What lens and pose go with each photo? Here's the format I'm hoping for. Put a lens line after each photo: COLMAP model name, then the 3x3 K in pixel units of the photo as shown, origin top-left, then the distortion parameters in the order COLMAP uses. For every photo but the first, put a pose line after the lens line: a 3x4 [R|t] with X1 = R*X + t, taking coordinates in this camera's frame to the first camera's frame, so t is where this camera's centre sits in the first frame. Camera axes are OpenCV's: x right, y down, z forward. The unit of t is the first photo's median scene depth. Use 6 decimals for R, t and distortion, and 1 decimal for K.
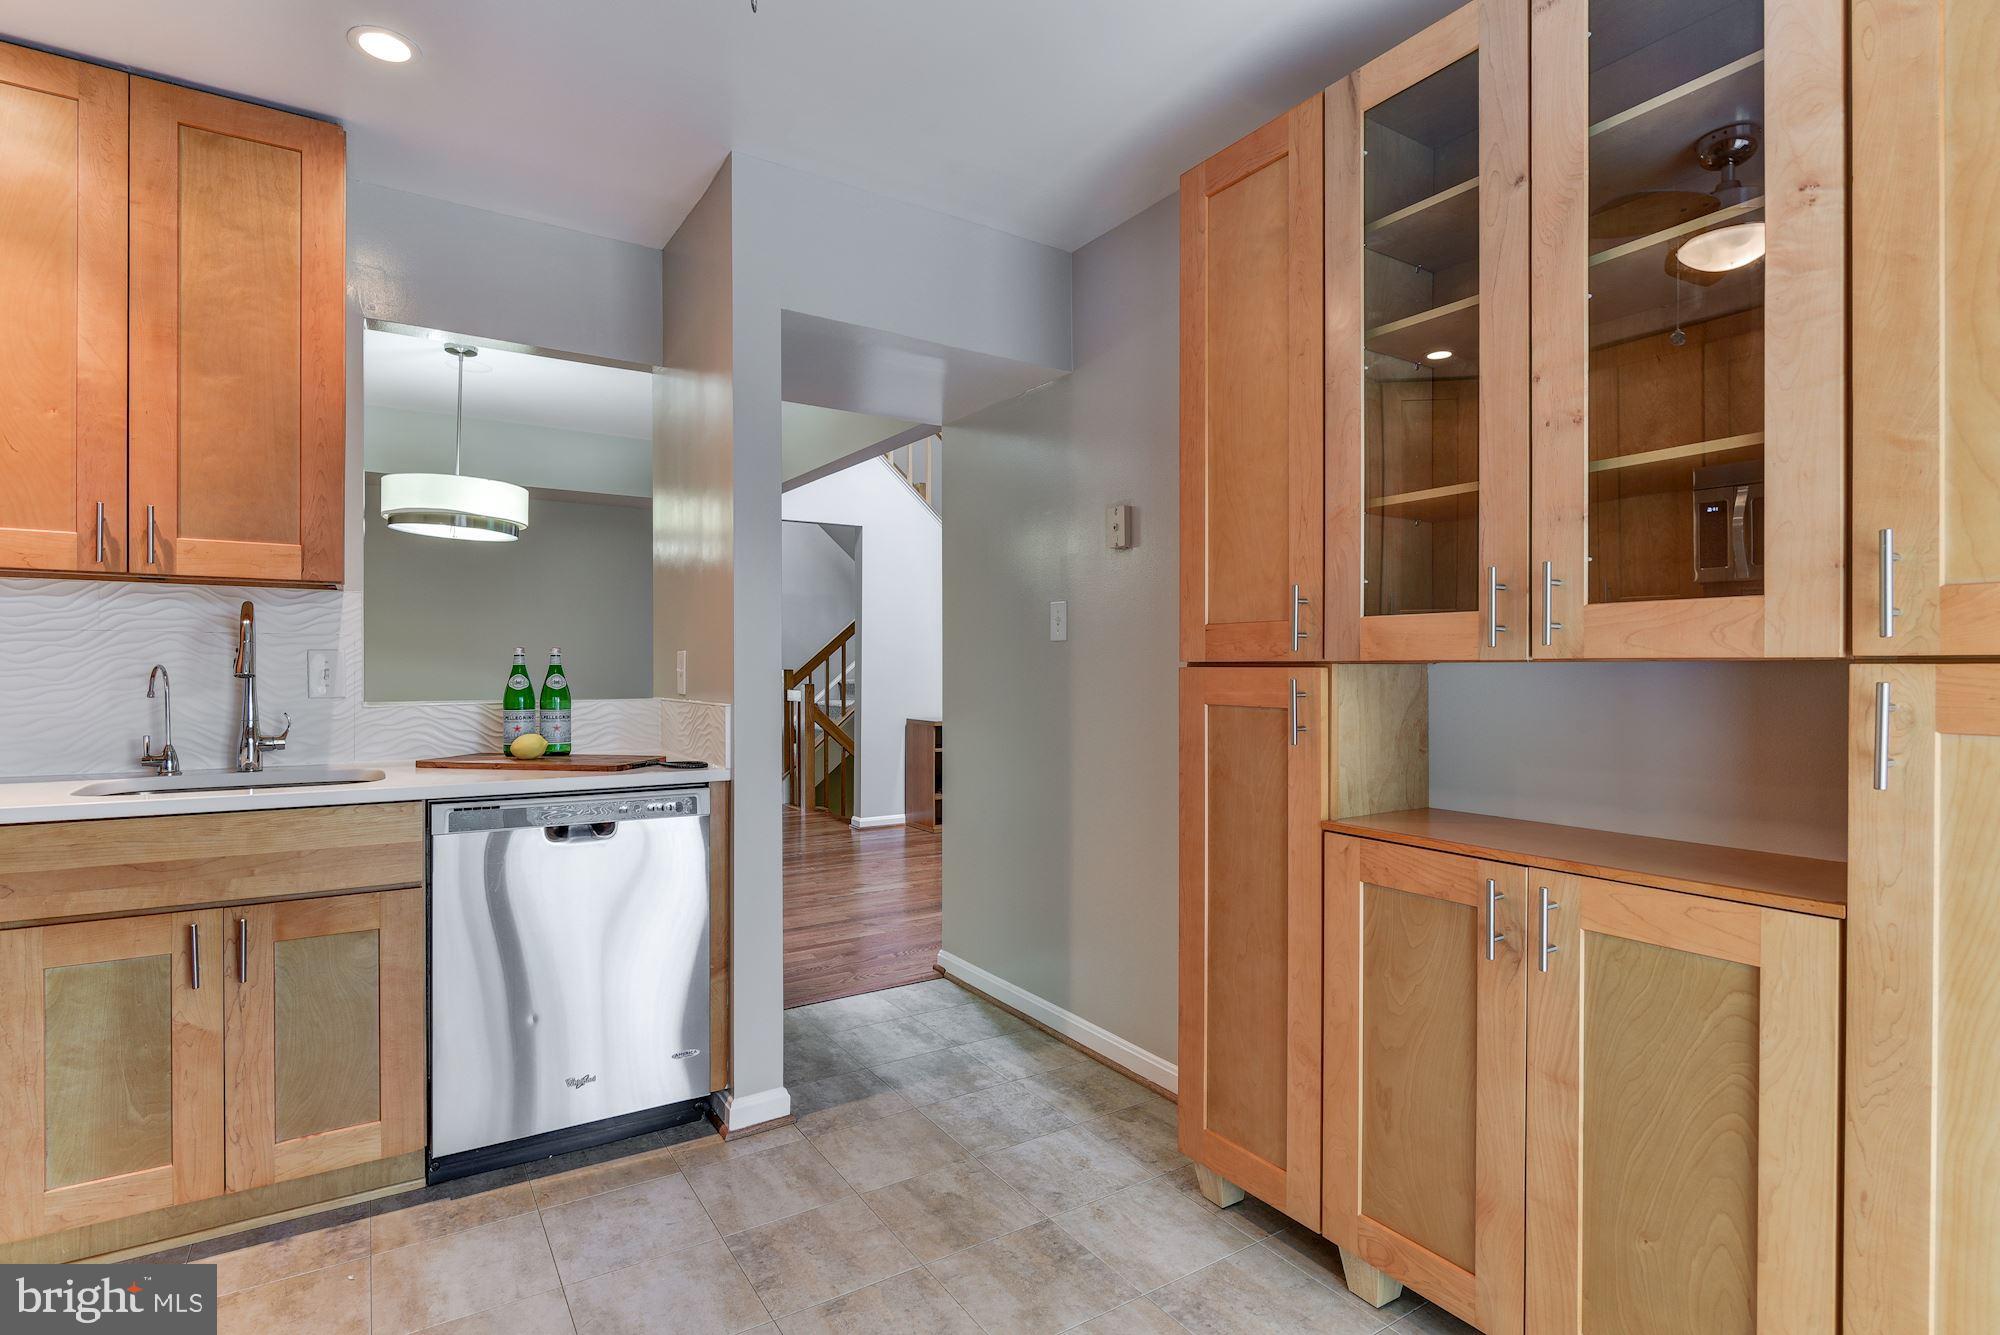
lens RADIAL K [[970.8, 0, 993.4], [0, 970.8, 672.2], [0, 0, 1]] dist [0.002130, -0.002952]
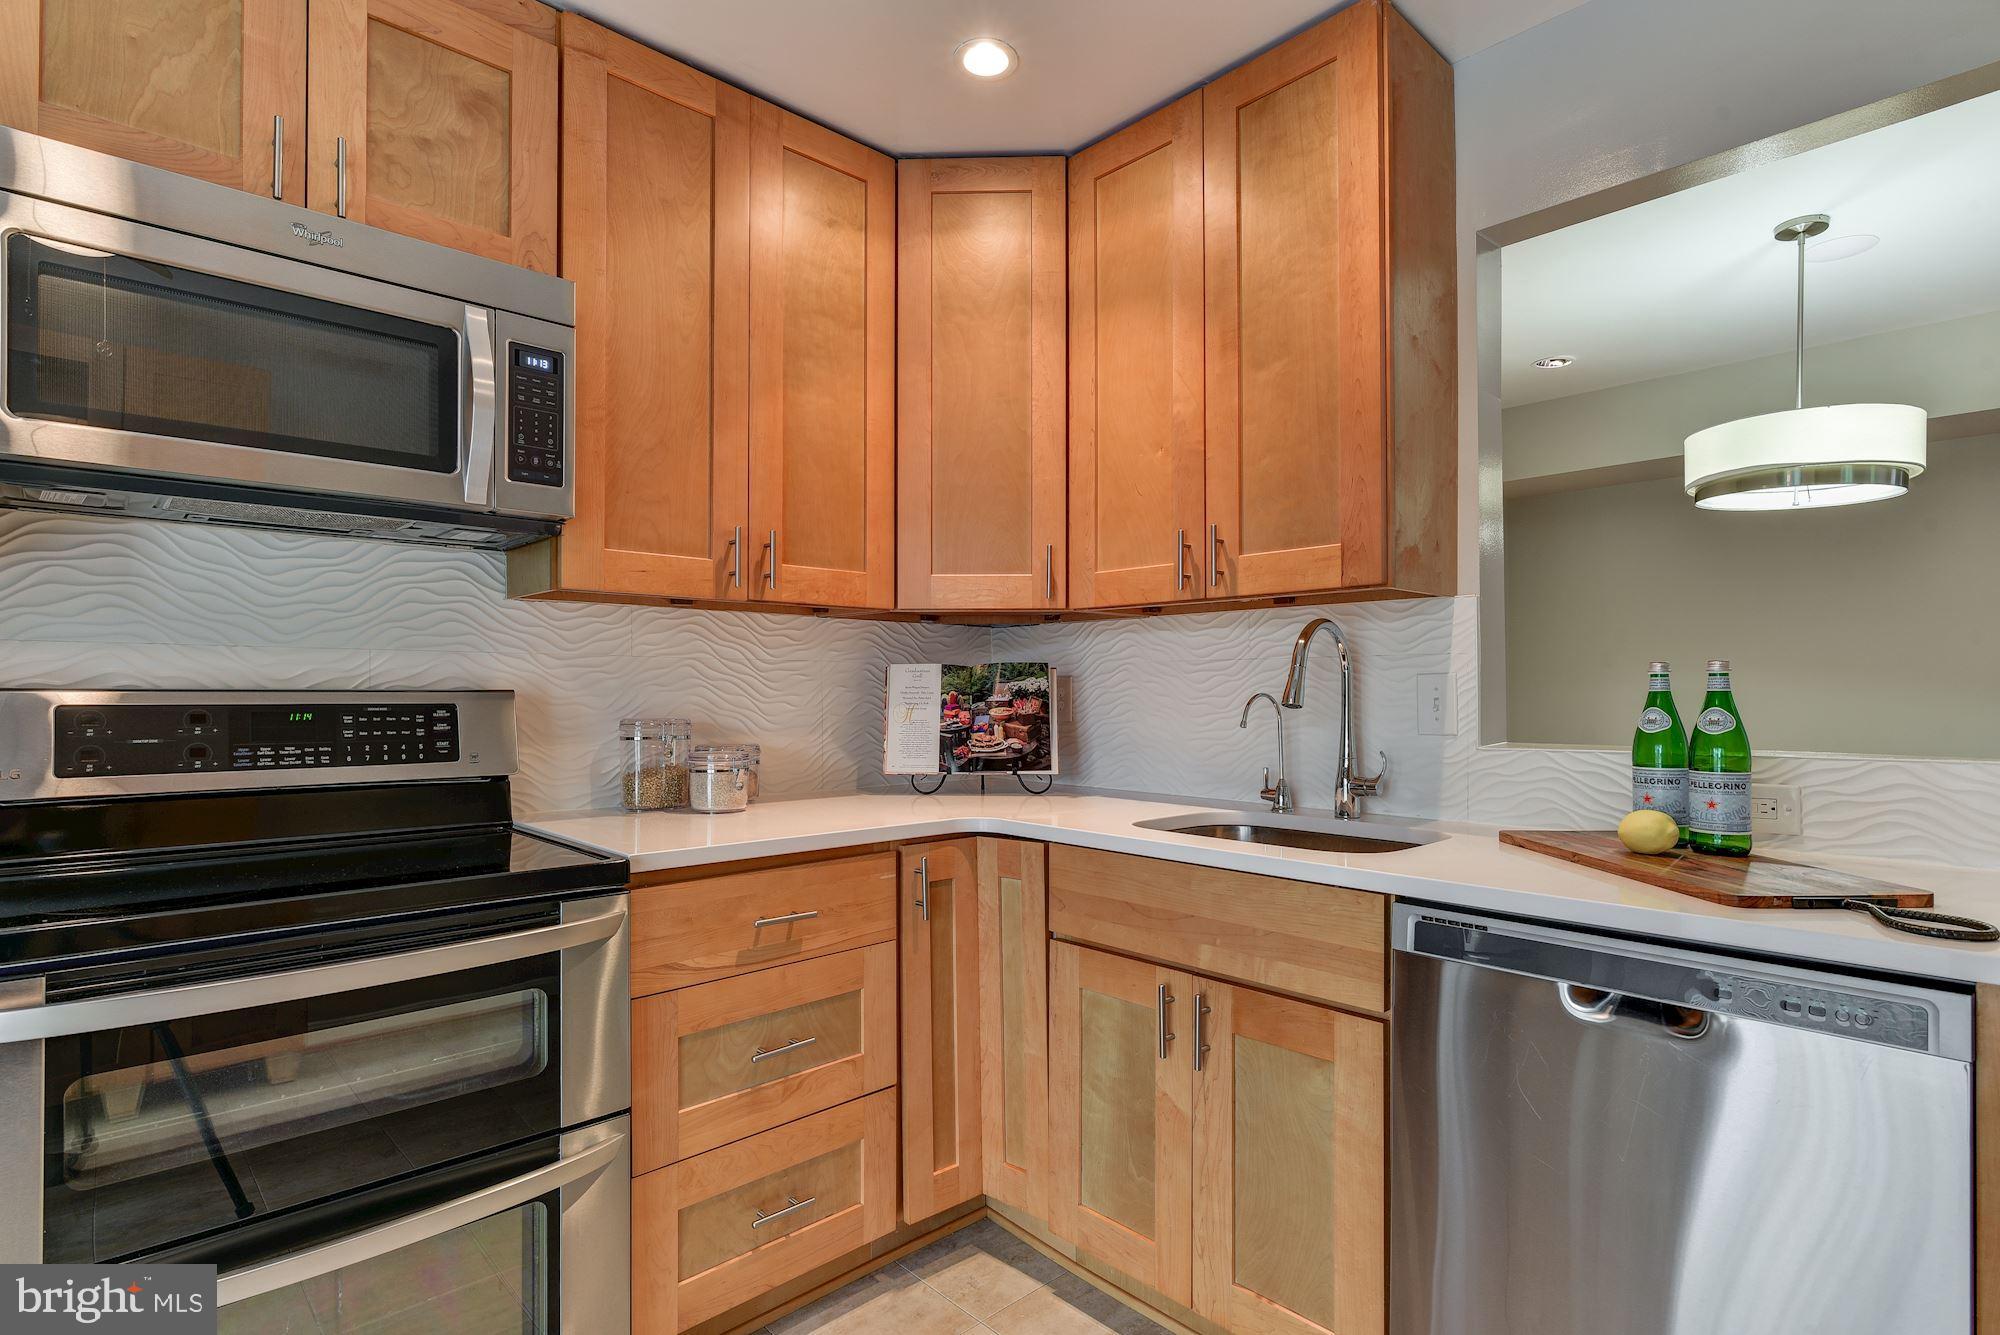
lens RADIAL K [[970.8, 0, 1001.0], [0, 970.8, 687.1], [0, 0, 1]] dist [0.002130, -0.002952]
pose [[0.181744, -0.011118, -0.983283, 0.022826], [-0.004863, 0.999914, -0.012205, -0.000704], [0.983334, 0.007000, 0.181674, 0.607215]]
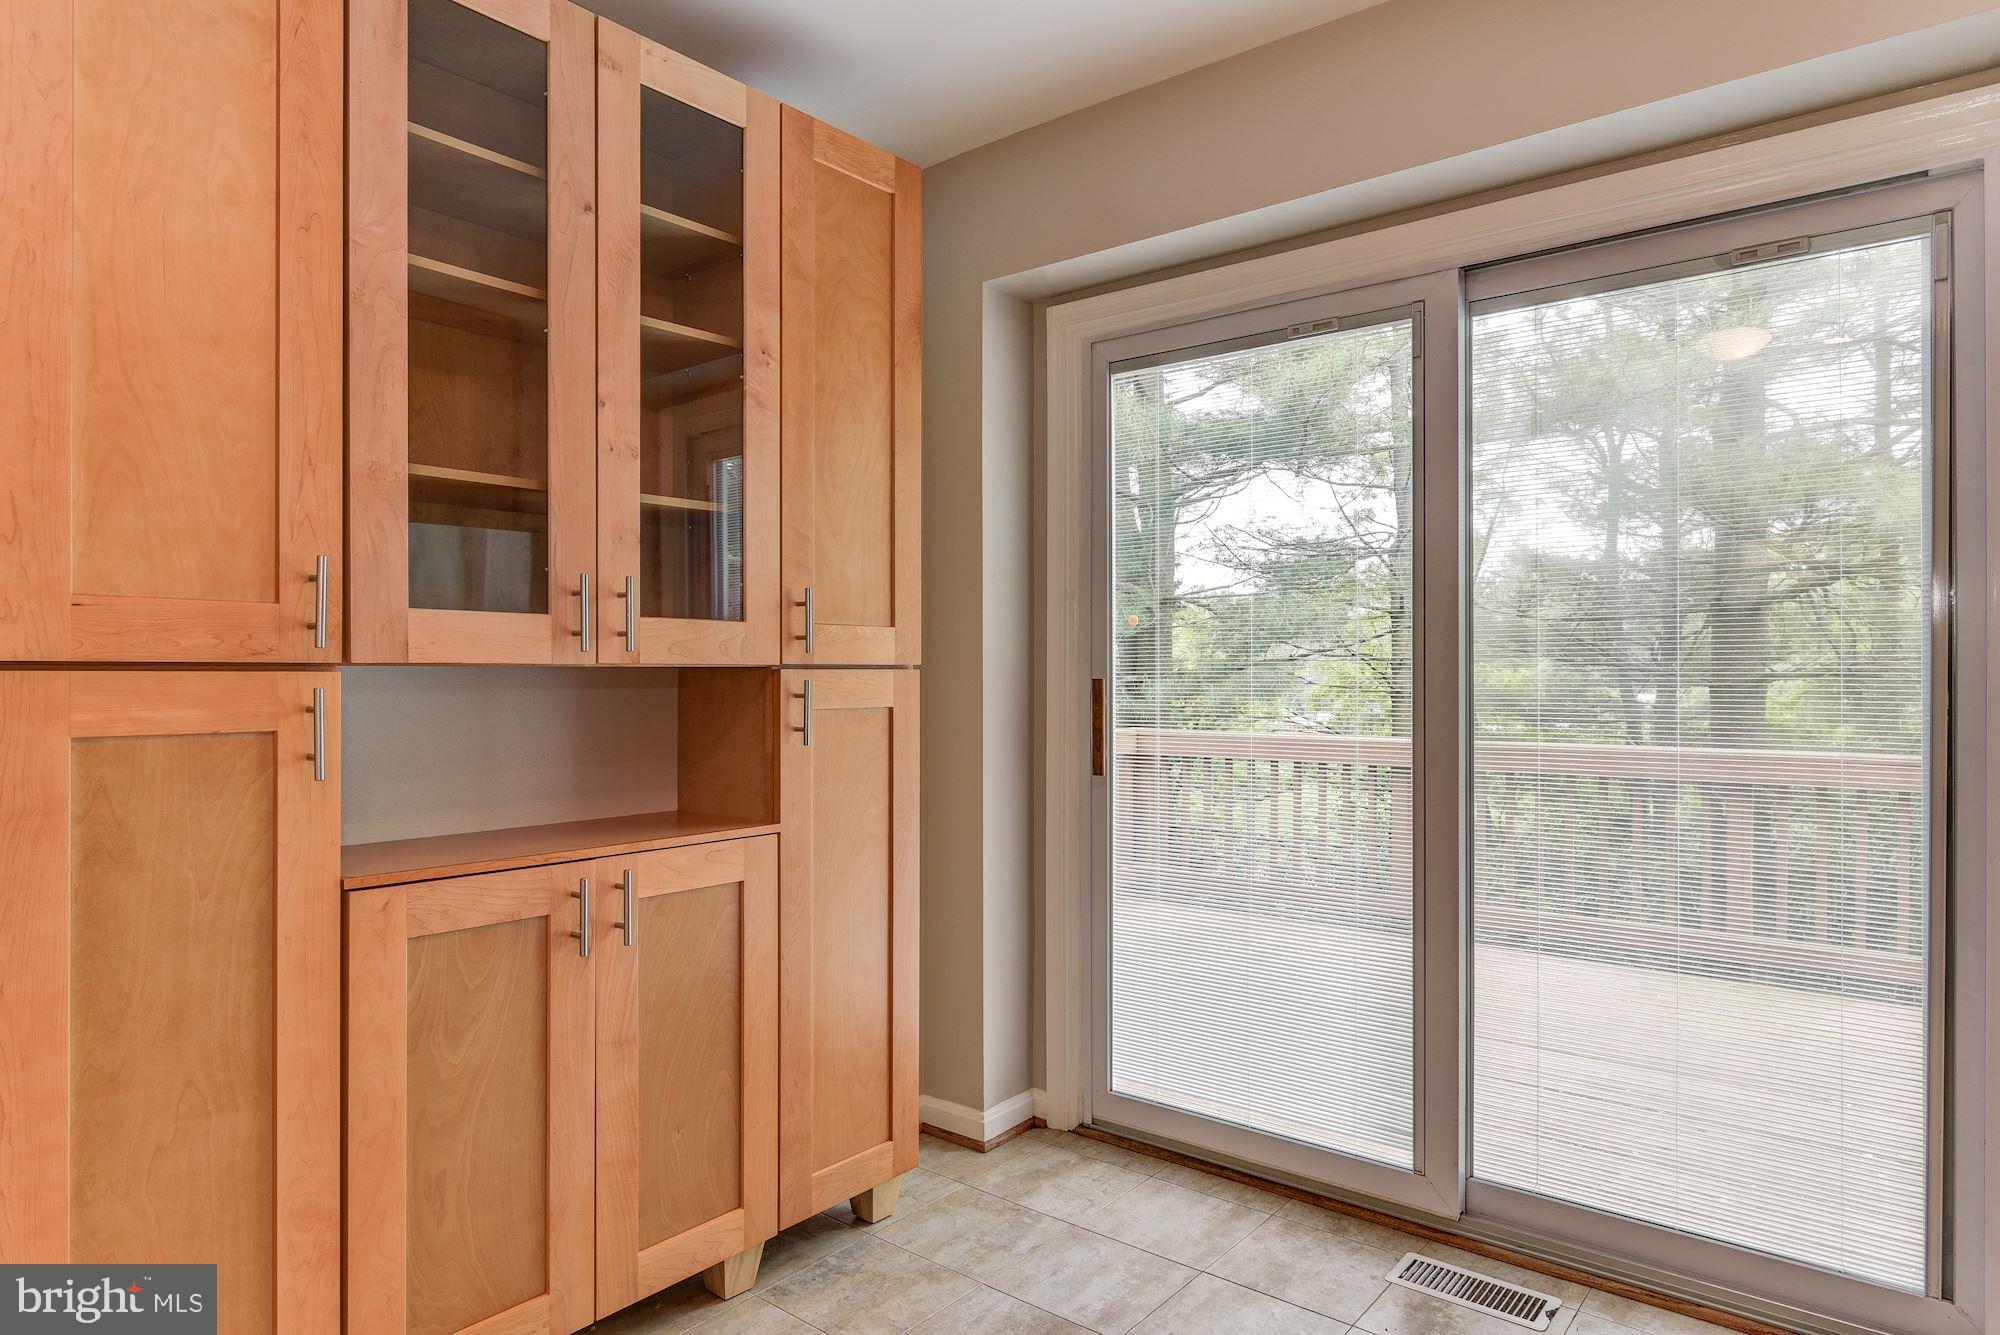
lens RADIAL K [[1174.2, 0, 1001.8], [0, 1174.2, 676.9], [0, 0, 1]] dist [0.003730, 0.000400]
pose [[-0.317158, -0.005142, 0.948359, -0.533703], [0.004048, 0.999969, 0.006776, -0.003724], [-0.948364, 0.005988, -0.317127, 0.647620]]
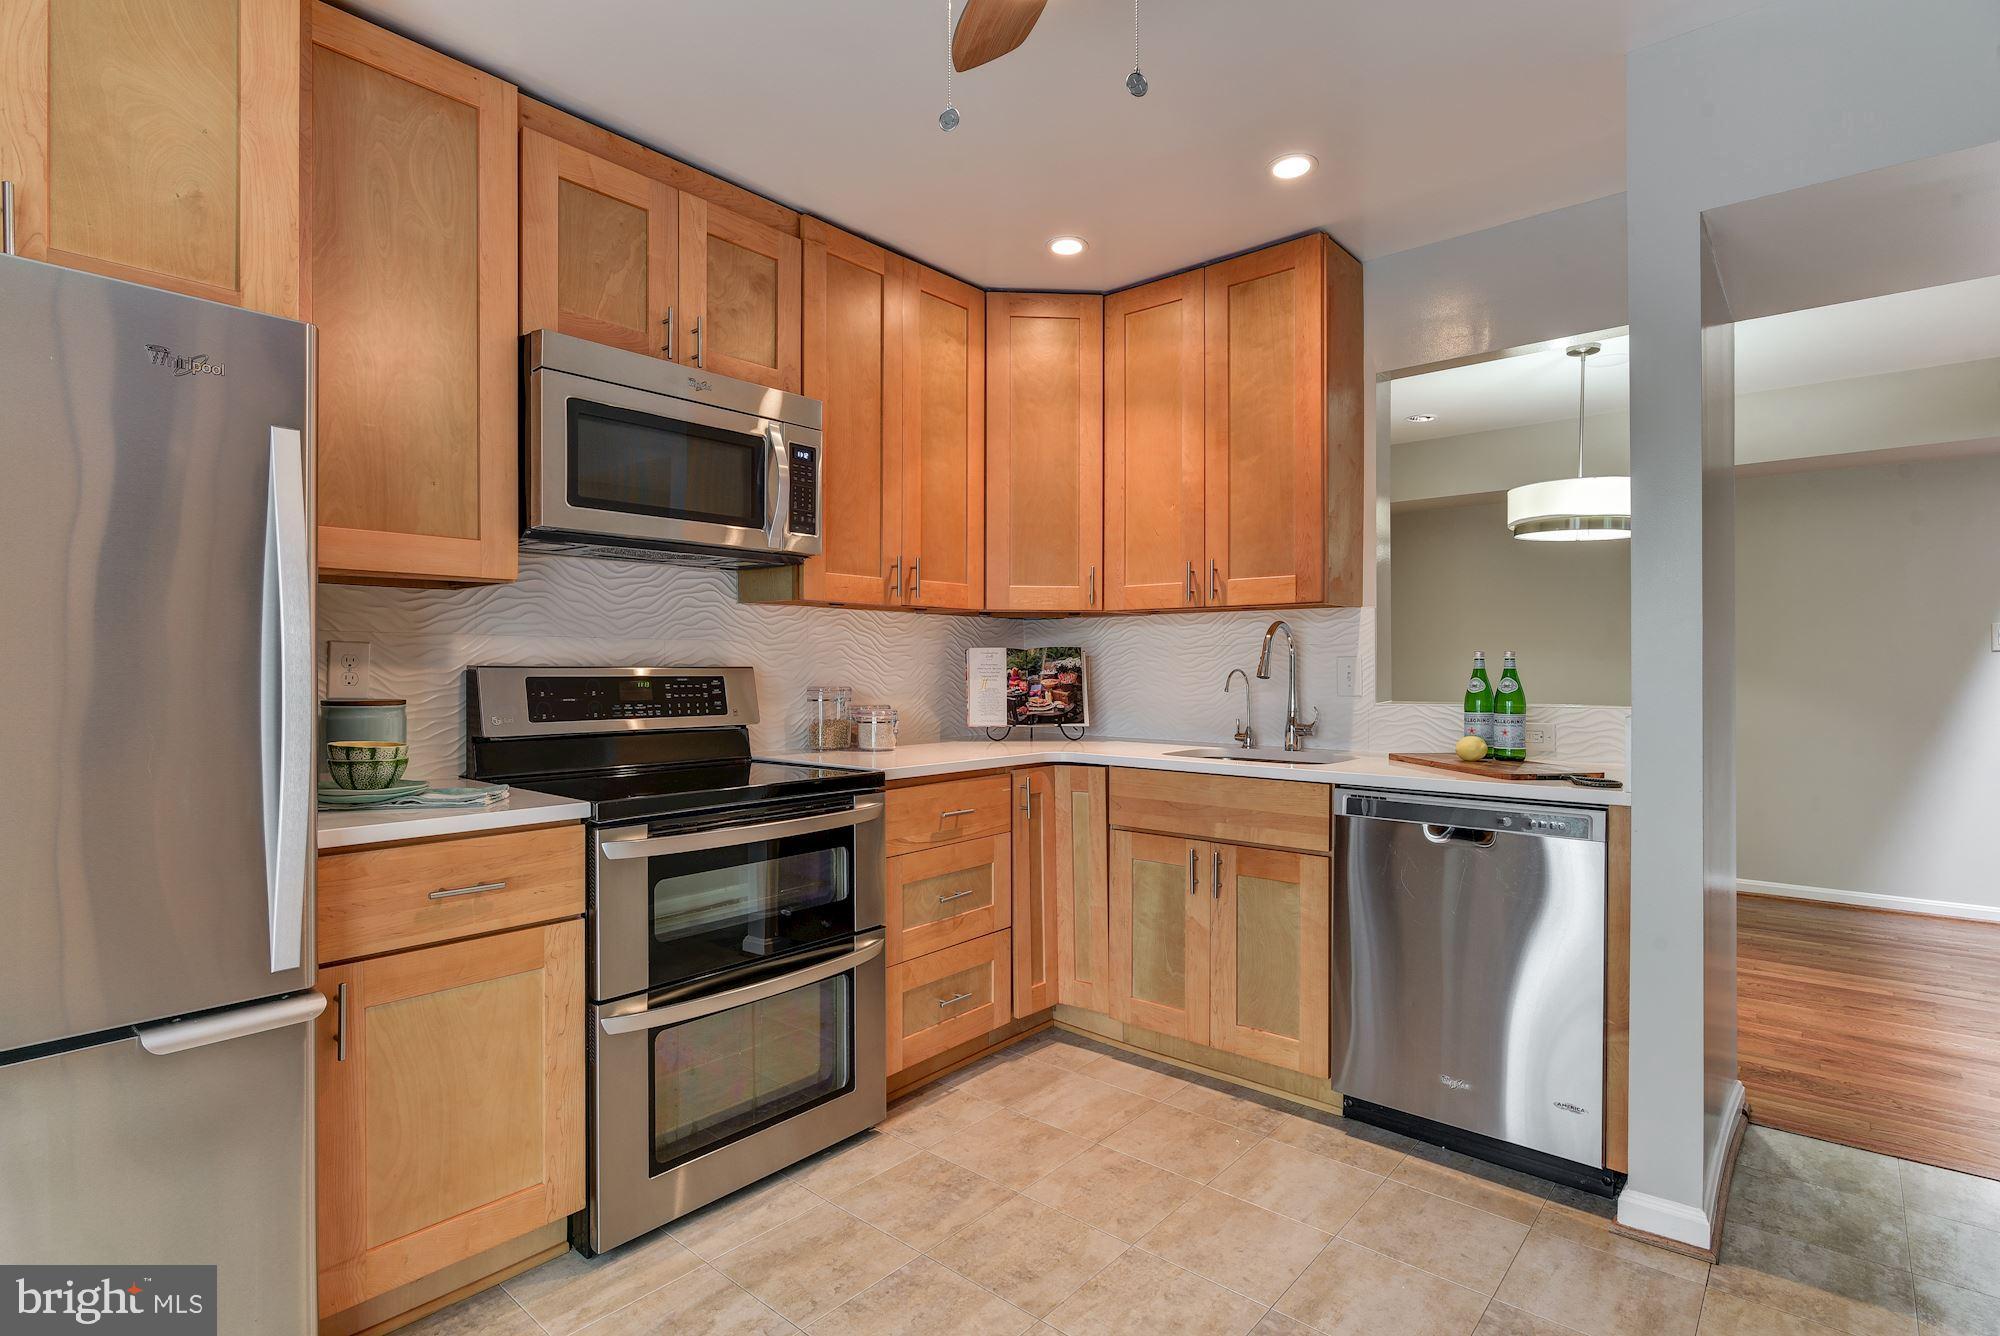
lens RADIAL K [[970.8, 0, 1006.6], [0, 970.8, 674.9], [0, 0, 1]] dist [0.002130, -0.002952]
pose [[0.295588, 0.003125, -0.955310, 0.413673], [-0.005479, 0.999984, 0.001576, 0.000489], [0.955300, 0.004768, 0.295600, 0.271329]]
